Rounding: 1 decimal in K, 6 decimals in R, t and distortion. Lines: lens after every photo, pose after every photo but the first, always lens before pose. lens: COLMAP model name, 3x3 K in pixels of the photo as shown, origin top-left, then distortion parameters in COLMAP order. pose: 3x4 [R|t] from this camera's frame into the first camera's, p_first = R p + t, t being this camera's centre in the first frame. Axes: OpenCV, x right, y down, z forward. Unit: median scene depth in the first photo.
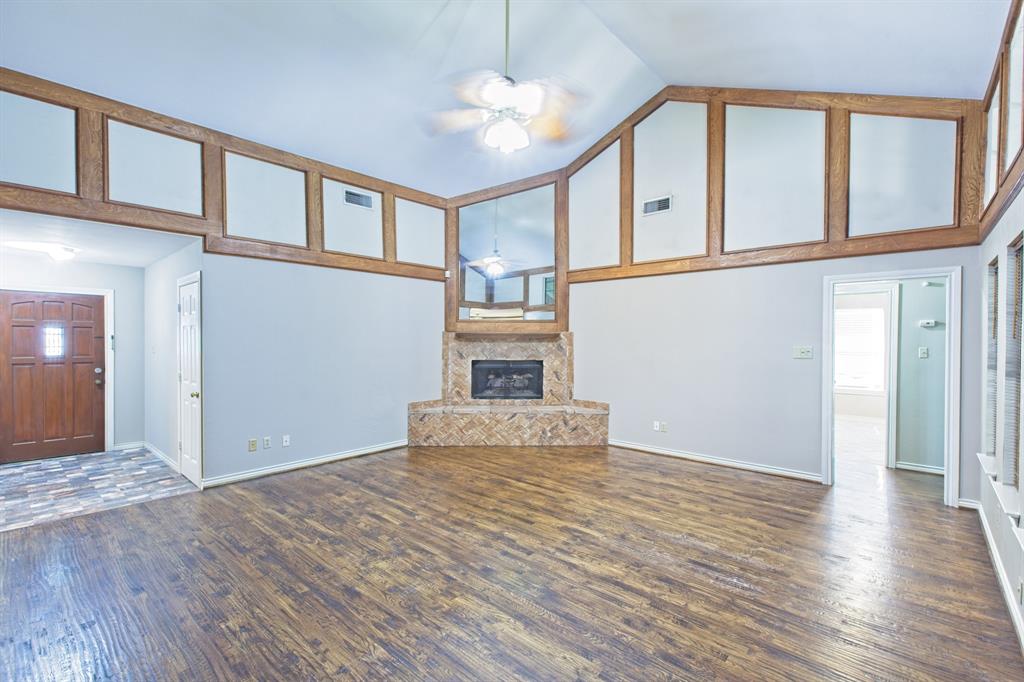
lens RADIAL K [[455.4, 0, 517.2], [0, 455.4, 343.1], [0, 0, 1]] dist [0.016332, -0.008743]
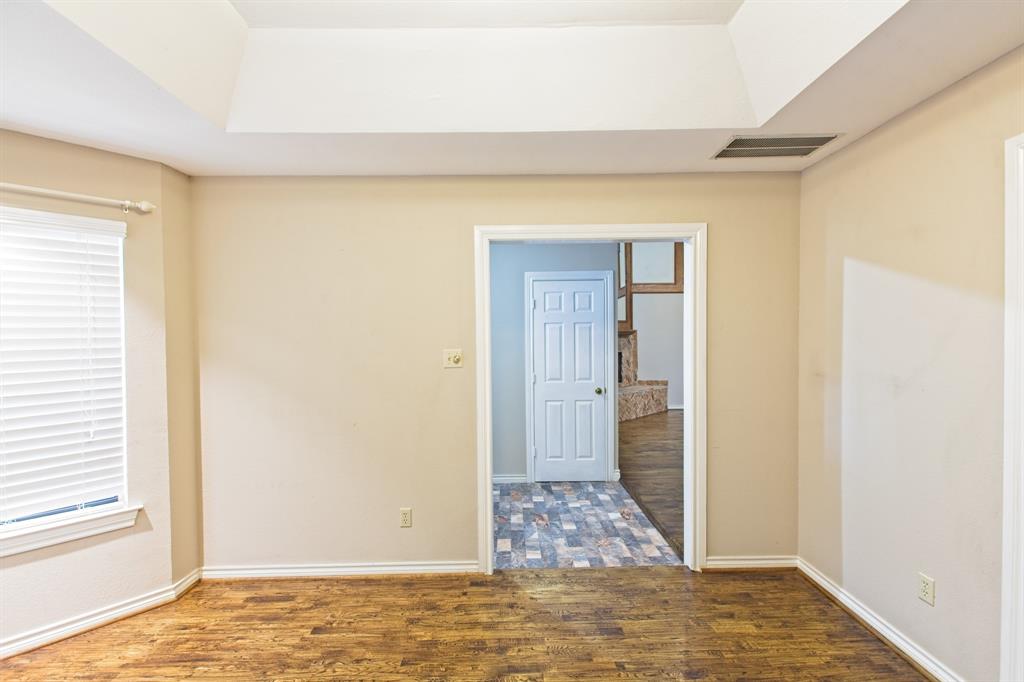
lens RADIAL K [[455.4, 0, 515.2], [0, 455.4, 340.4], [0, 0, 1]] dist [0.016332, -0.008743]
pose [[0.741520, -0.014991, 0.670763, -1.032779], [0.016041, 0.999861, 0.004613, -0.005324], [-0.670739, 0.007339, 0.741657, 0.253495]]
